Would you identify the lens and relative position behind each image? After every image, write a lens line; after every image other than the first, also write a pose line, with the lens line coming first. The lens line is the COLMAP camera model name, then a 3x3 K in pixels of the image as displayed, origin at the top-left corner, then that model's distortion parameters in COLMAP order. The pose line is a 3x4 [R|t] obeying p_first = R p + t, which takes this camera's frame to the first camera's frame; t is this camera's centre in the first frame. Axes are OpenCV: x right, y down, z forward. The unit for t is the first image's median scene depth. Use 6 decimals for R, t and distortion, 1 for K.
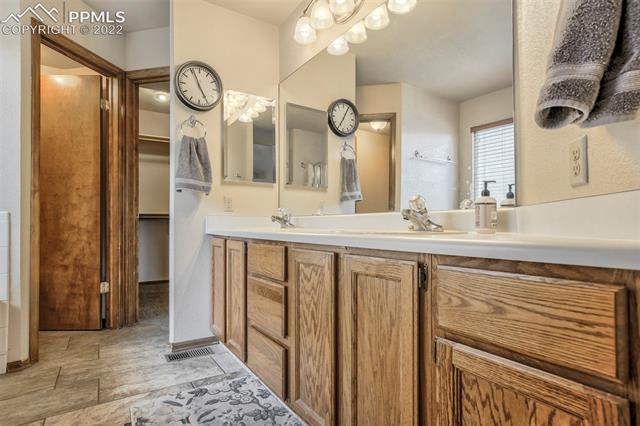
lens RADIAL K [[331.0, 0, 320.5], [0, 331.0, 220.5], [0, 0, 1]] dist [-0.030418, 0.000101]
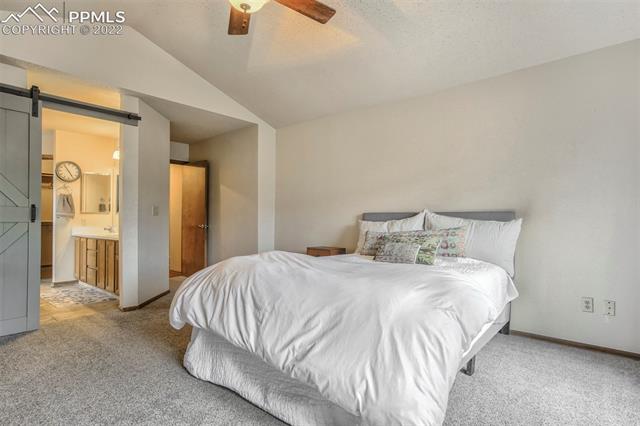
lens RADIAL K [[327.6, 0, 320.0], [0, 327.6, 213.0], [0, 0, 1]] dist [0.001426, 0.000329]
pose [[0.967889, -0.000503, 0.251379, 0.767009], [0.003239, 0.999940, -0.010469, -0.089336], [-0.251358, 0.010947, 0.967832, -1.682893]]
